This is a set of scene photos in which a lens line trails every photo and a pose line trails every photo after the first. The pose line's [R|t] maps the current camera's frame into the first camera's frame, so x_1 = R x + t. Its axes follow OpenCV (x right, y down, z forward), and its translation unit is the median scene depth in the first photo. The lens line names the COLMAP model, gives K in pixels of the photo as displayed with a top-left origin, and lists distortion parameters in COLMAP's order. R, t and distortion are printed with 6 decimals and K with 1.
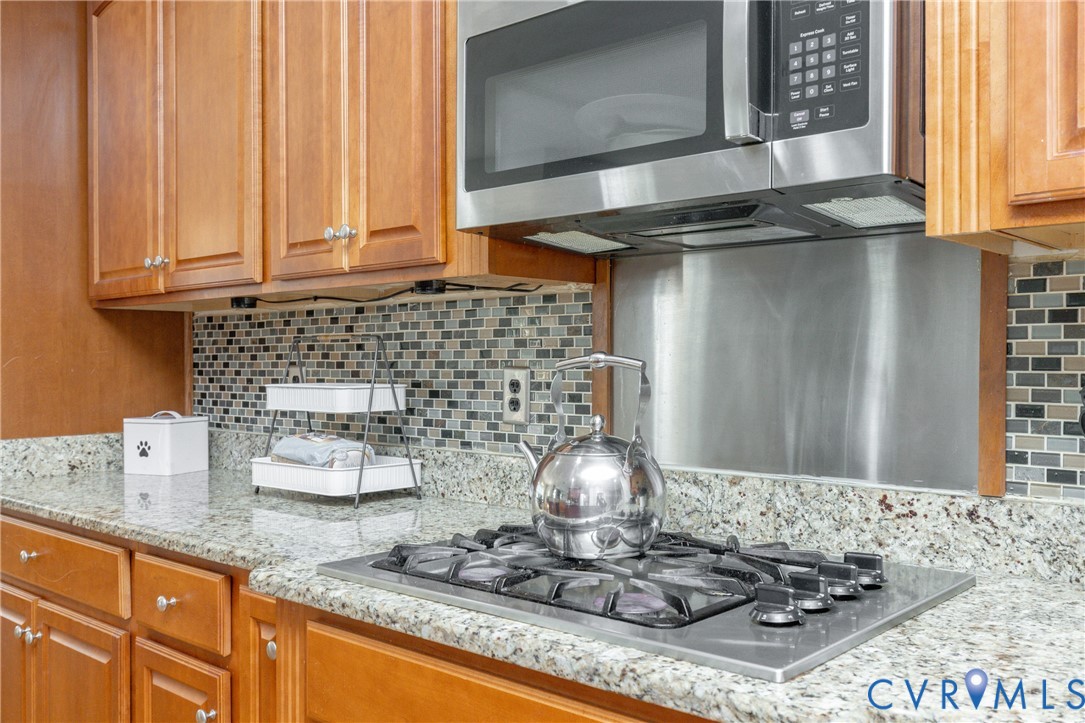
lens RADIAL K [[990.3, 0, 542.7], [0, 990.3, 359.9], [0, 0, 1]] dist [0.002629, 0.000000]
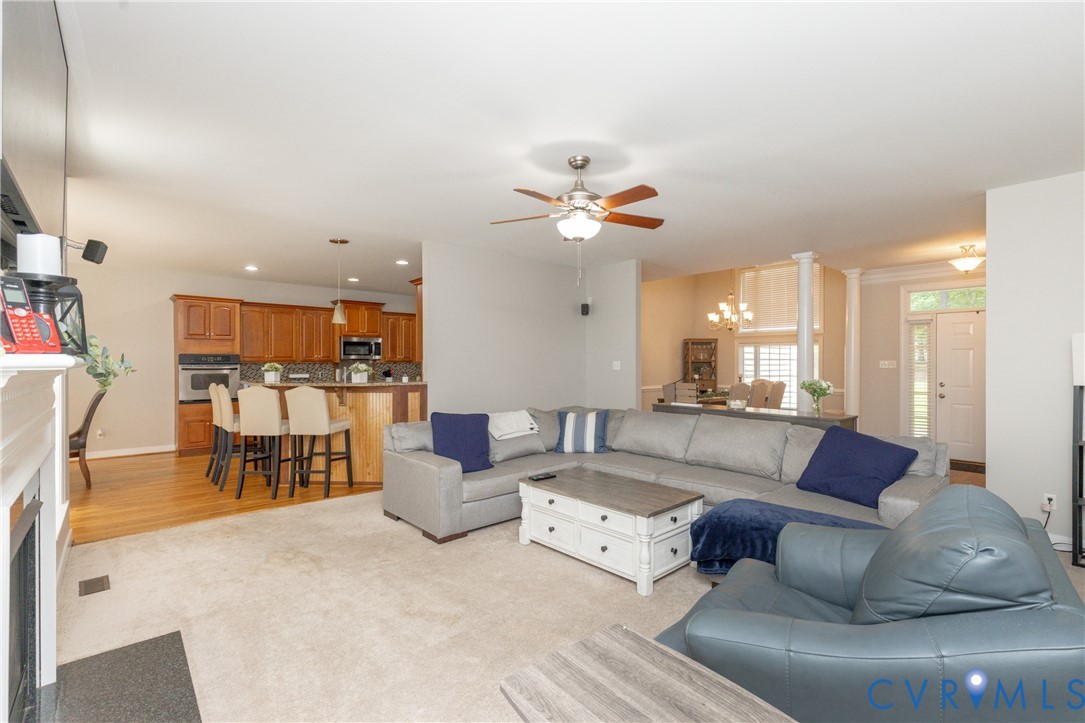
lens RADIAL K [[488.9, 0, 539.8], [0, 488.9, 361.3], [0, 0, 1]] dist [0.007887, -0.000173]
pose [[0.111752, 0.007705, 0.993706, -3.978789], [0.000280, 0.999970, -0.007785, -0.046940], [-0.993736, 0.001148, 0.111746, -1.342826]]
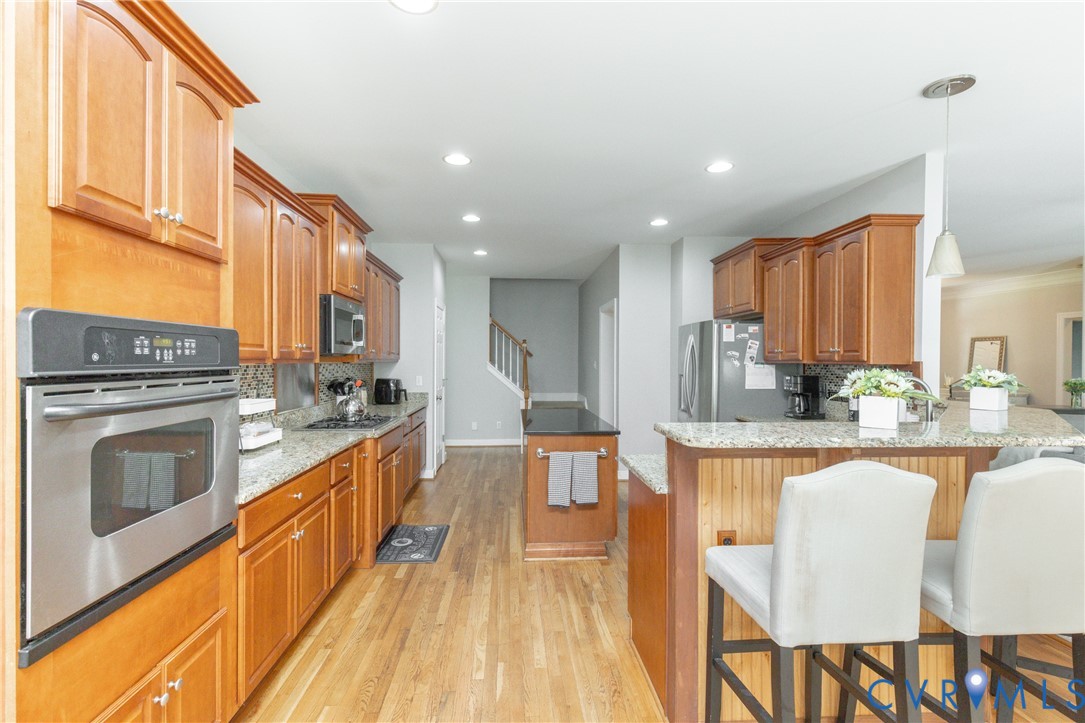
lens RADIAL K [[488.9, 0, 541.7], [0, 488.9, 362.4], [0, 0, 1]] dist [0.007887, -0.000173]
pose [[-0.723281, -0.000541, 0.690554, -1.620794], [0.000278, 0.999999, 0.001075, -0.072700], [-0.690554, 0.000970, -0.723281, 1.449277]]
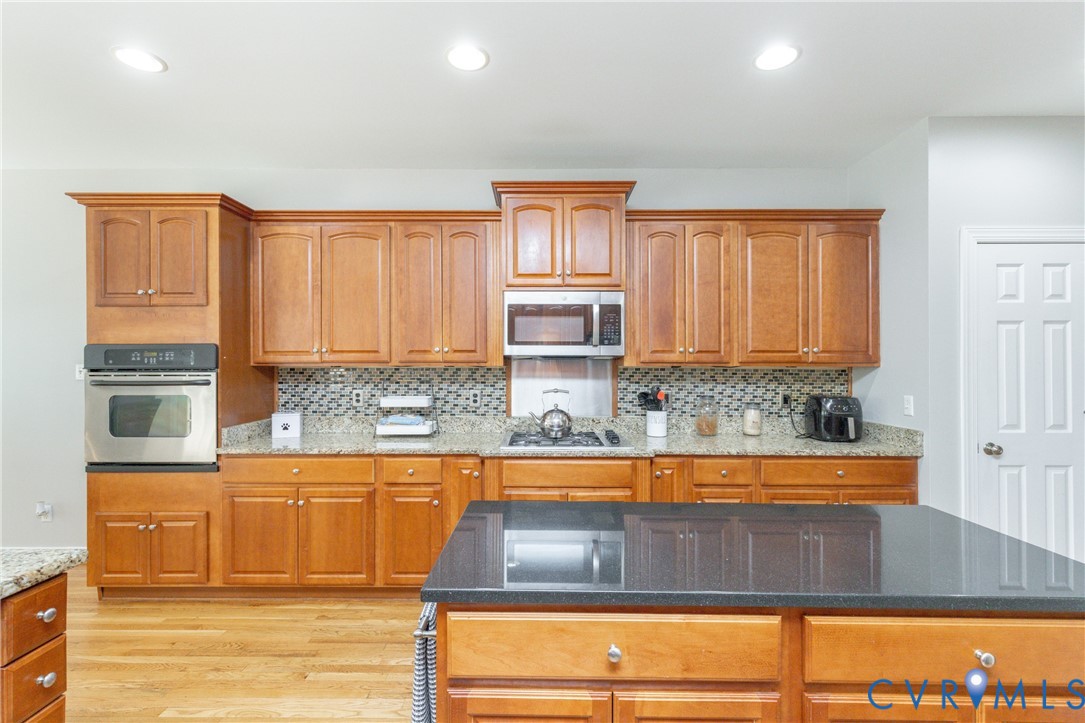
lens RADIAL K [[488.9, 0, 539.1], [0, 488.9, 360.3], [0, 0, 1]] dist [0.007887, -0.000173]
pose [[0.750314, 0.011599, 0.660980, -0.917165], [-0.003397, 0.999901, -0.013690, -0.067480], [-0.661073, 0.008026, 0.750278, -0.346811]]
